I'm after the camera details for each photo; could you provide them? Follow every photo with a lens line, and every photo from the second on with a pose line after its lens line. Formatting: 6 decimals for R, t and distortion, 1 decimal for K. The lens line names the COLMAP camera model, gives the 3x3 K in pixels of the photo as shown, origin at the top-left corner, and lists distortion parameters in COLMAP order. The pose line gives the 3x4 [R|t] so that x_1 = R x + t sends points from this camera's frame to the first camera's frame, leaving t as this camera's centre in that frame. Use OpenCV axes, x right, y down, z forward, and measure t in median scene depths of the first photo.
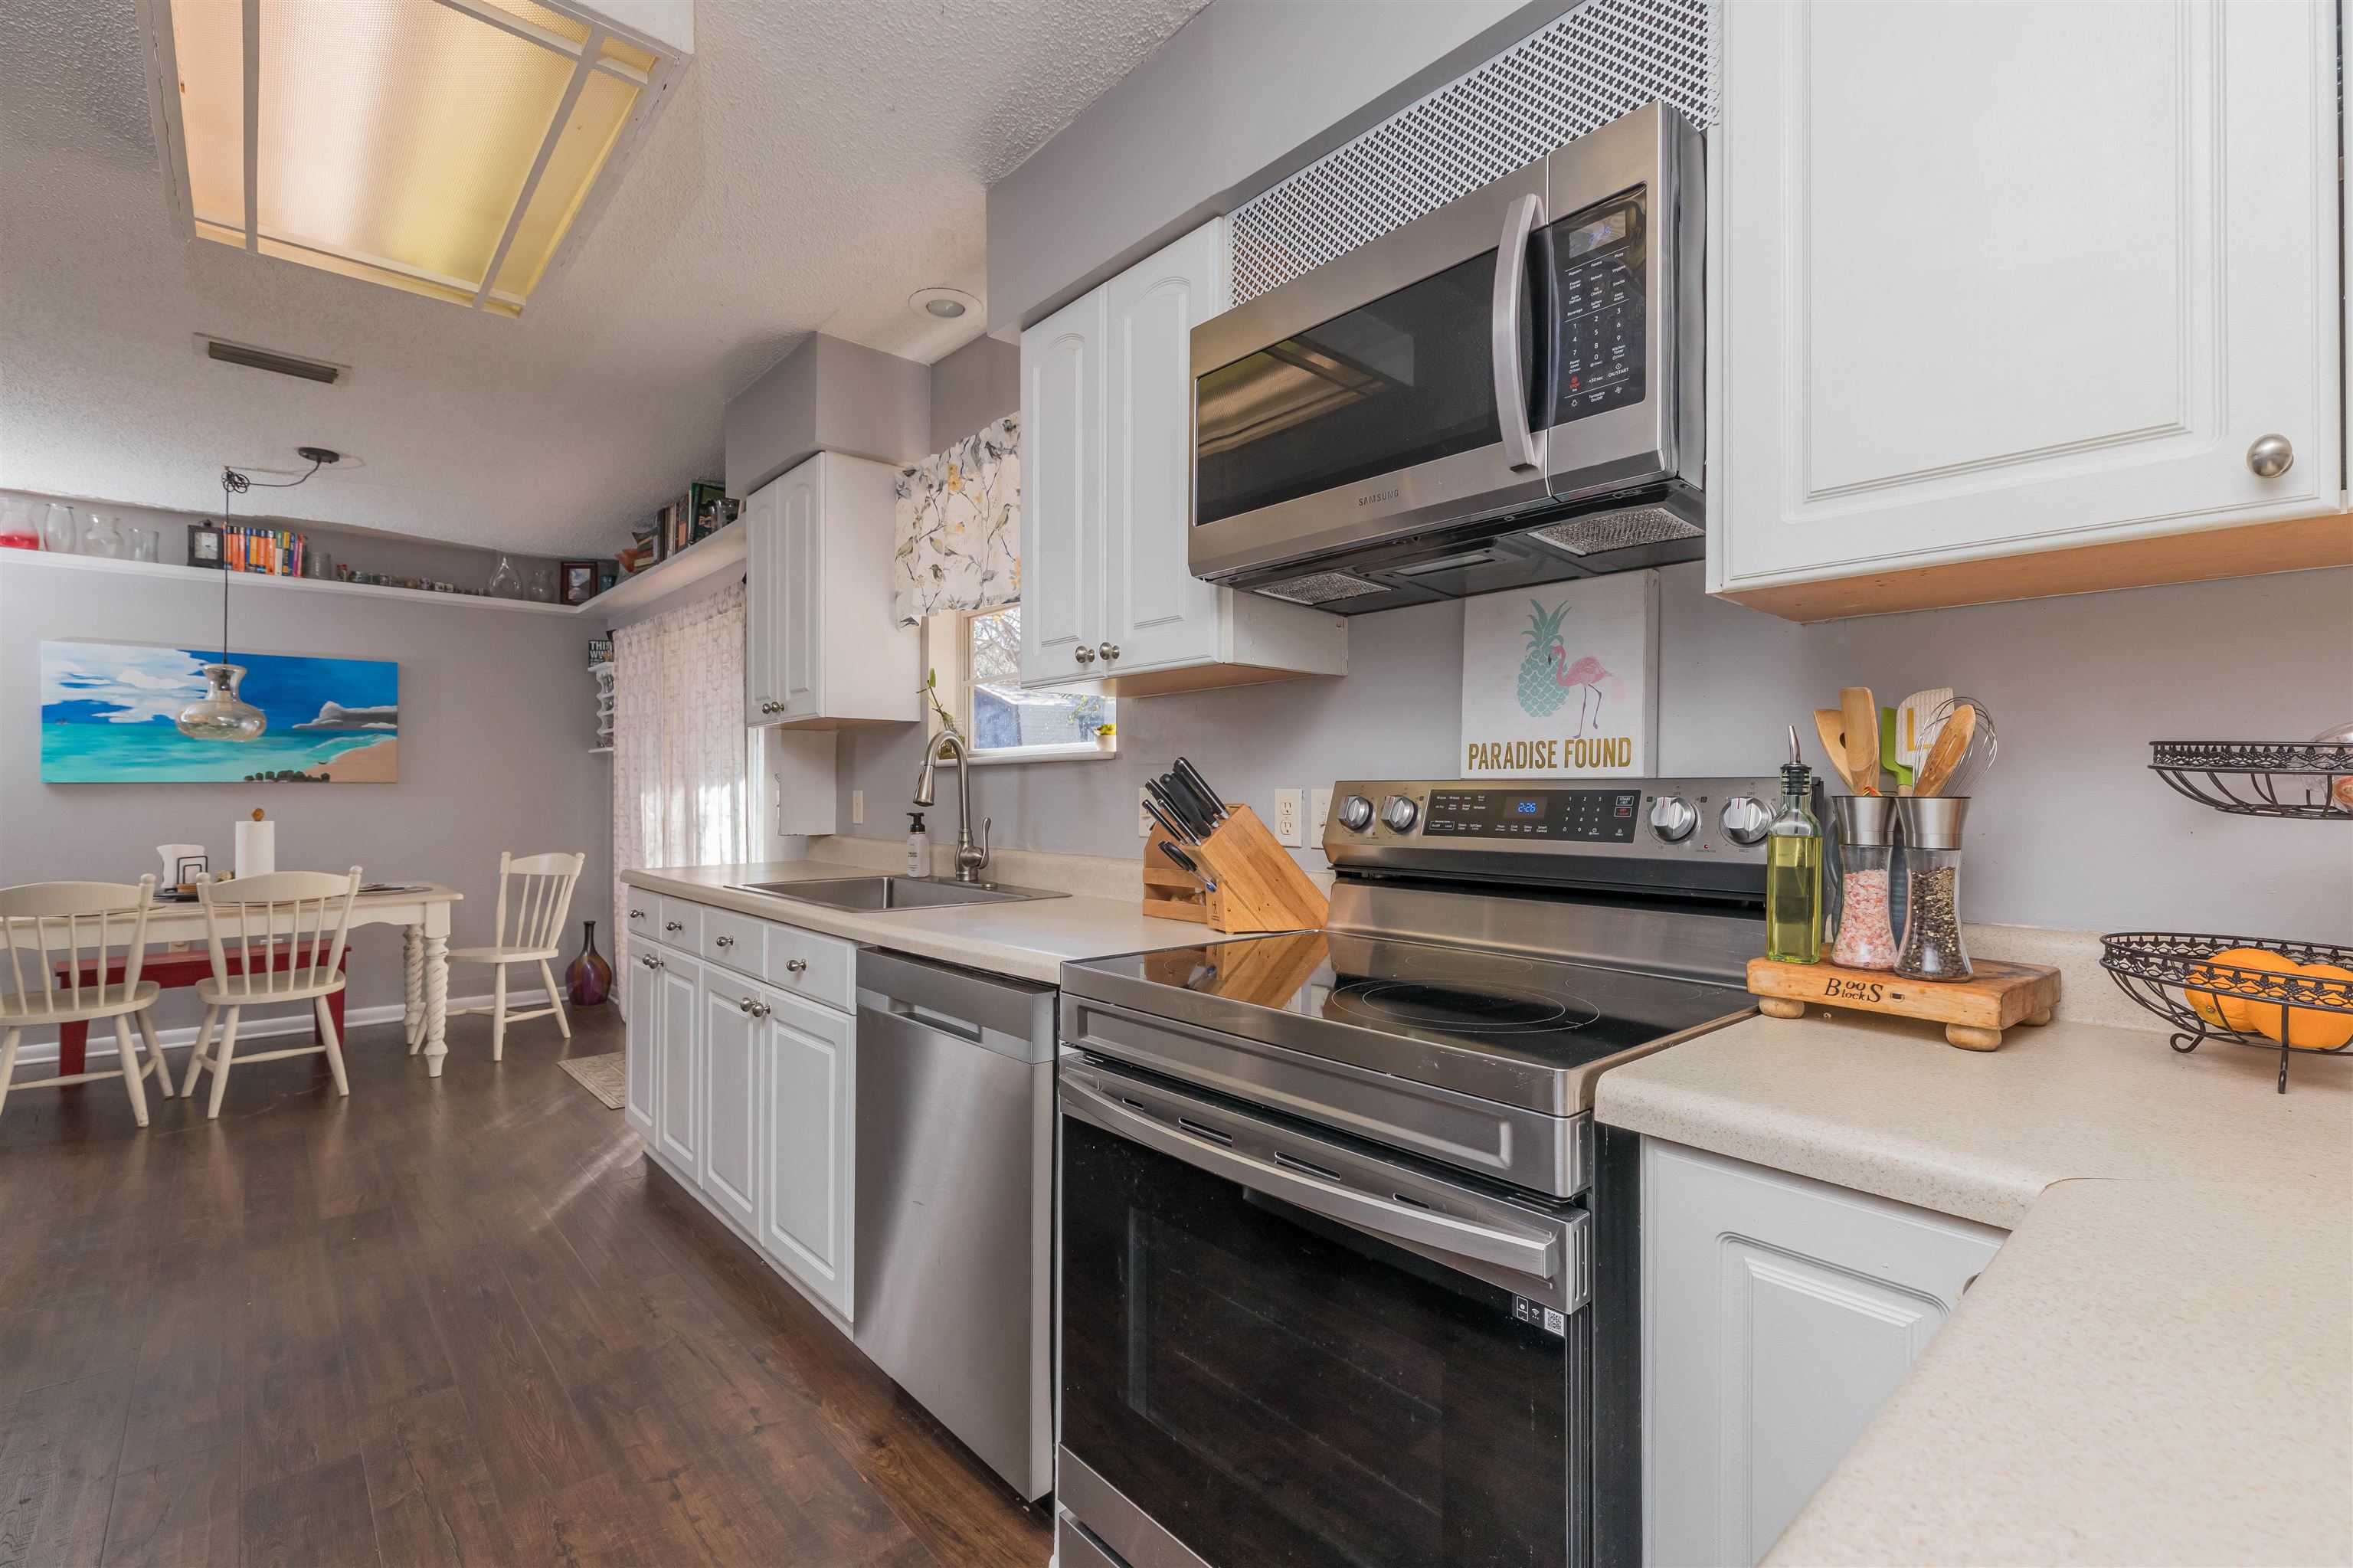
lens RADIAL K [[1044.9, 0, 1176.5], [0, 1044.9, 784.0], [0, 0, 1]] dist [0.000556, 0.000088]
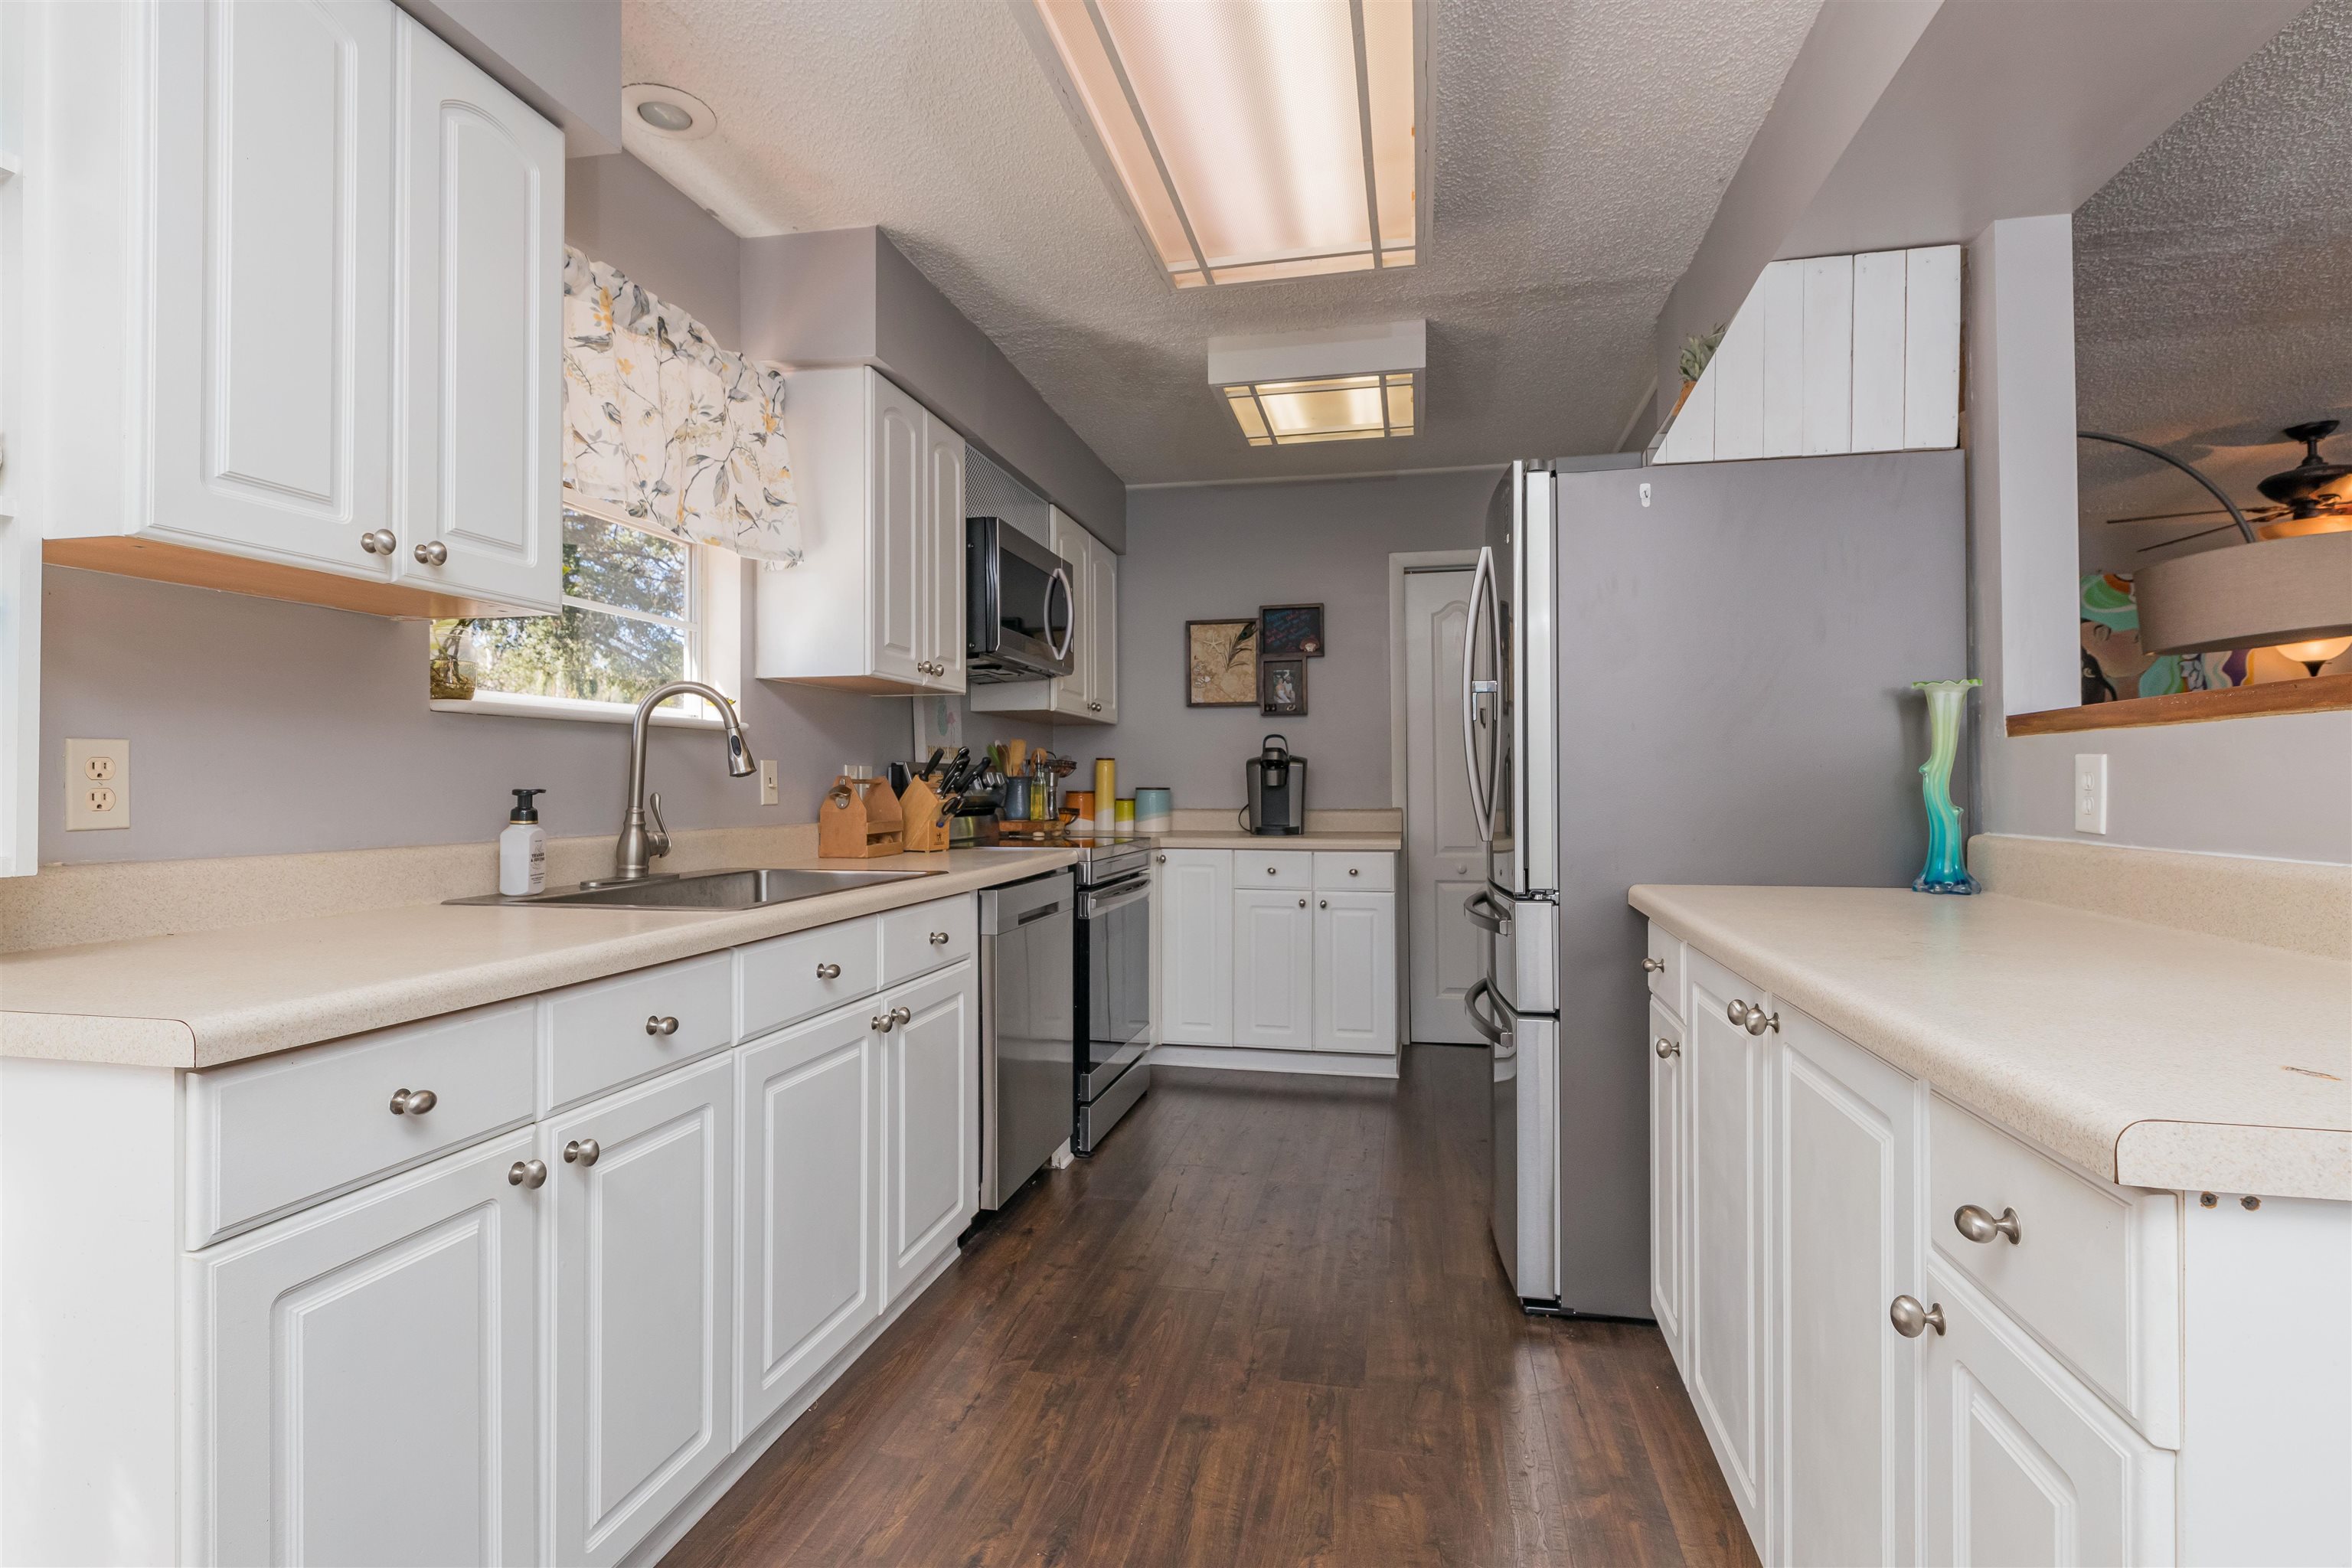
lens RADIAL K [[1120.9, 0, 1179.3], [0, 1120.9, 776.4], [0, 0, 1]] dist [-0.008070, 0.000590]
pose [[-0.592550, 0.002575, 0.805529, -1.486810], [-0.008179, 0.999924, -0.009213, 0.033888], [-0.805492, -0.012048, -0.592484, 1.600140]]
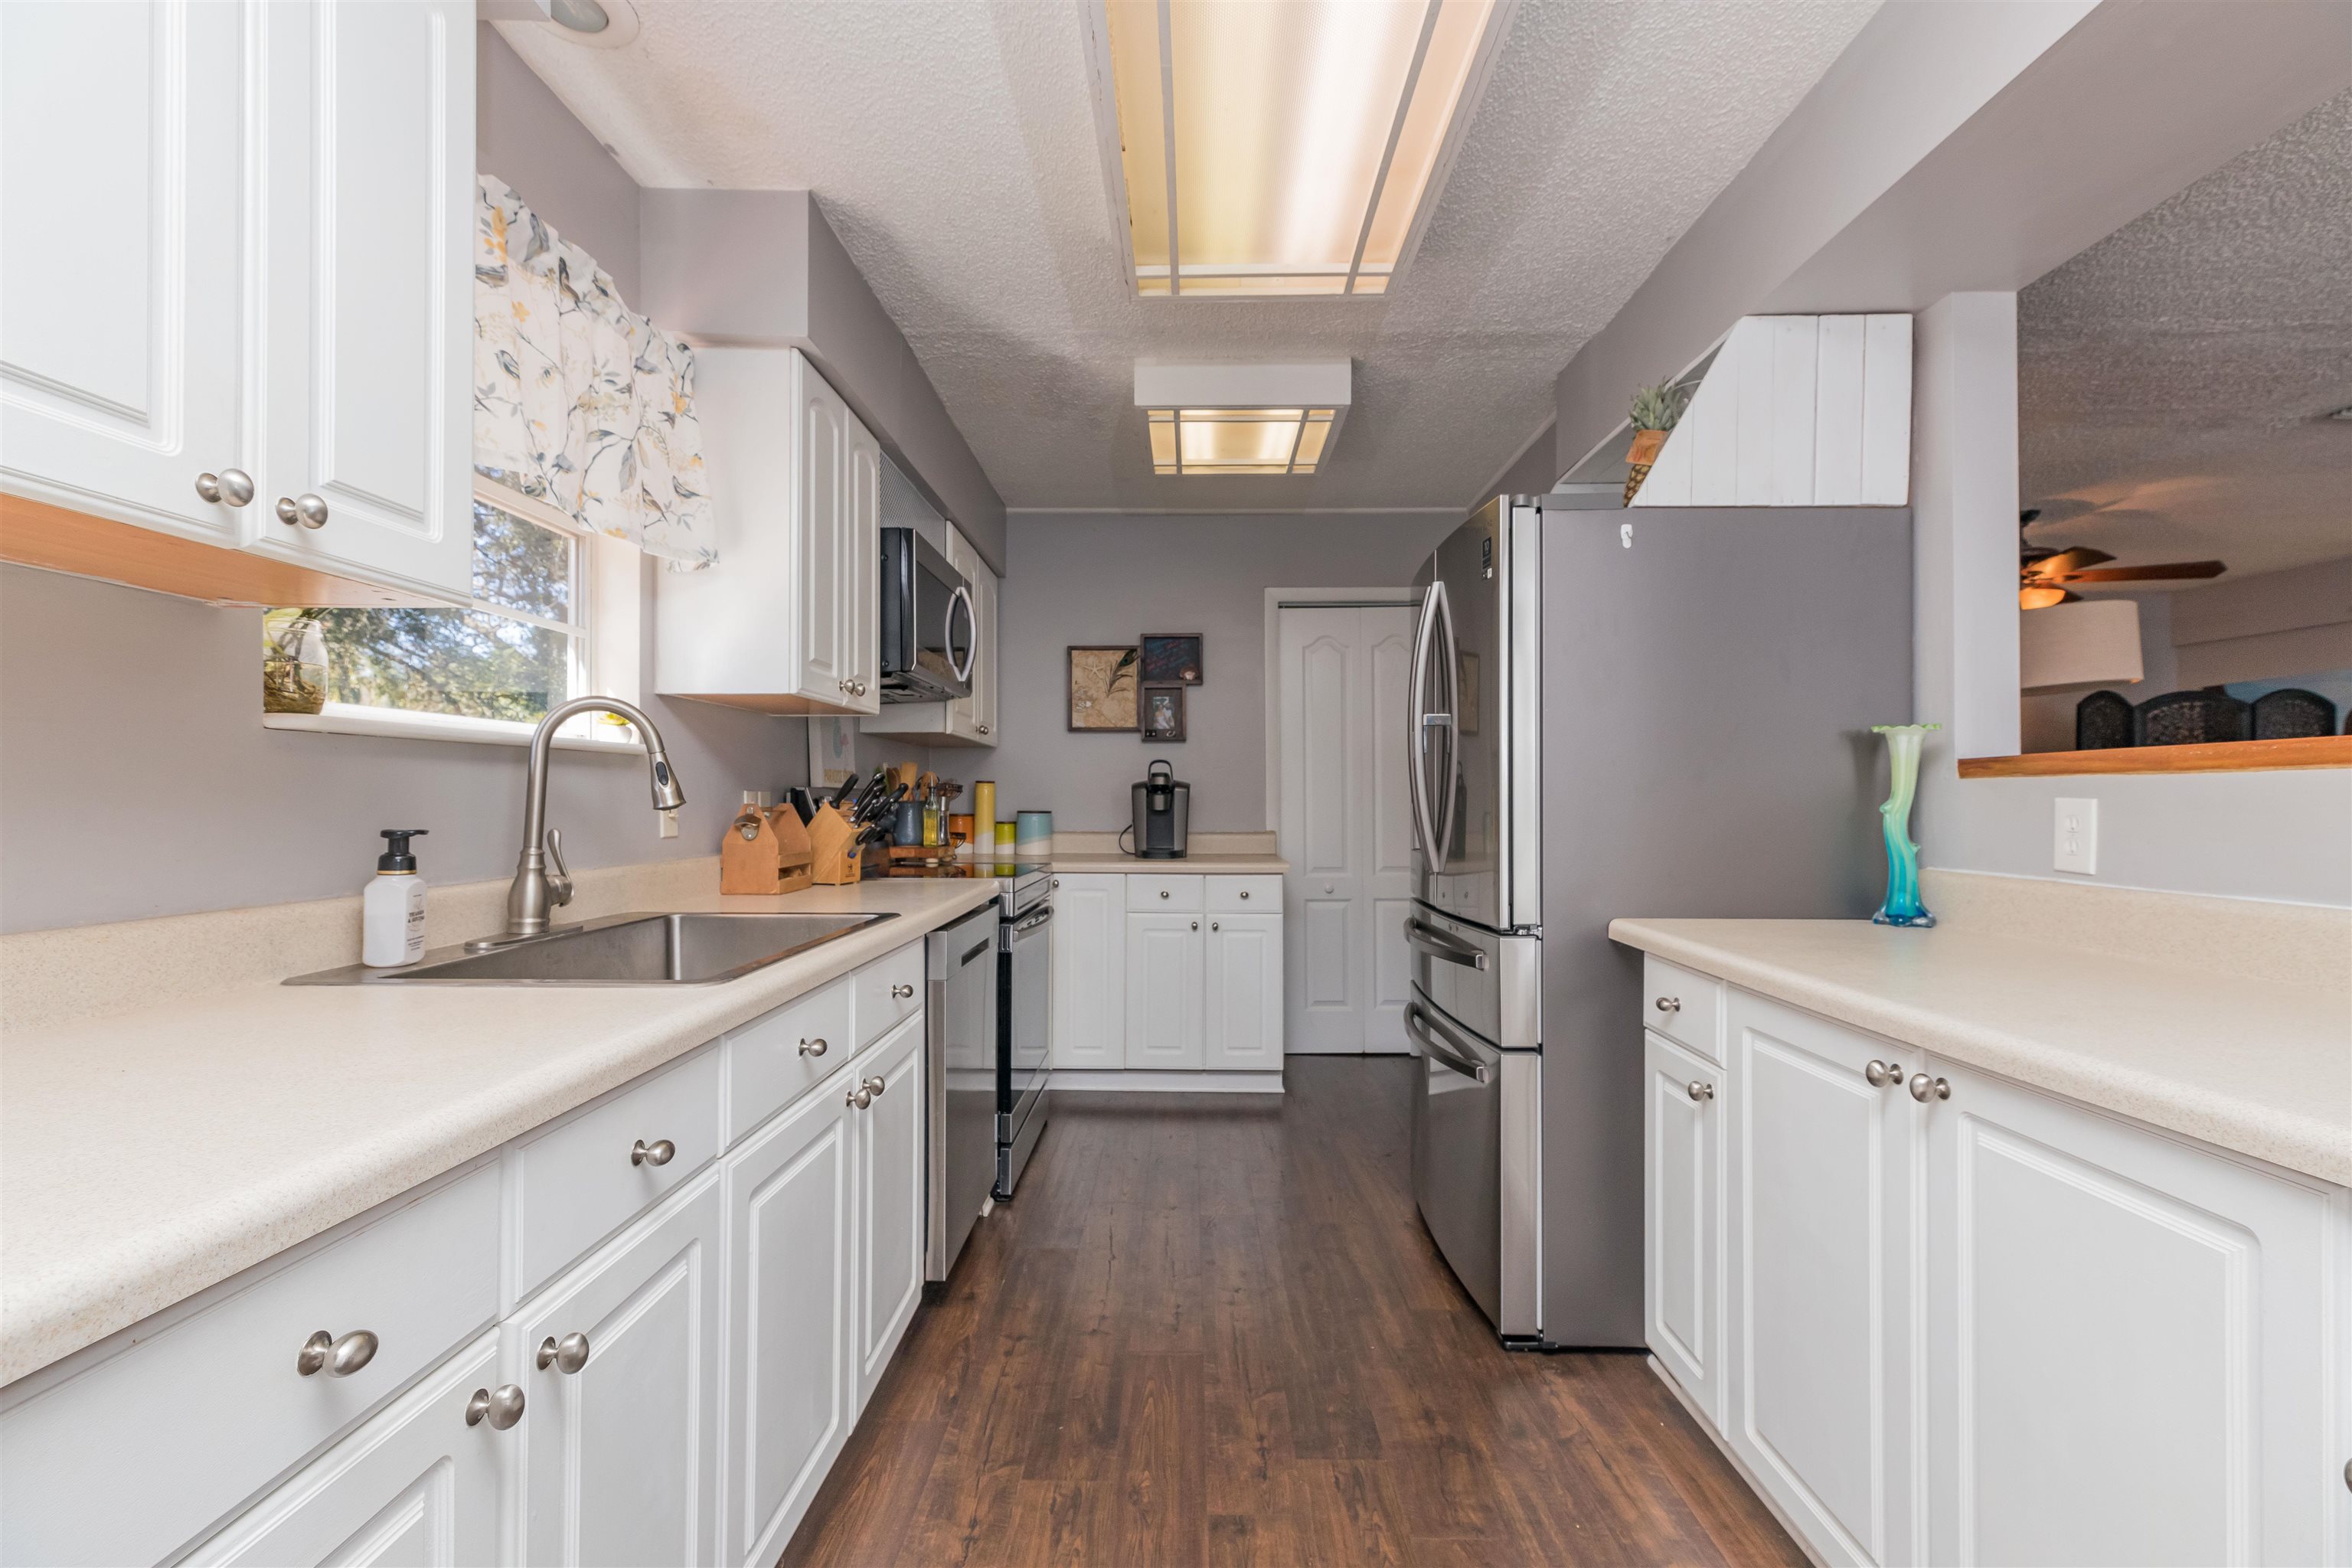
lens RADIAL K [[1026.0, 0, 1180.7], [0, 1026.0, 794.2], [0, 0, 1]] dist [0.002132, 0.000771]
pose [[-0.736578, -0.002752, 0.676347, -1.233183], [-0.012574, 0.999875, -0.009625, 0.016656], [-0.676236, -0.015593, -0.736520, 1.637695]]
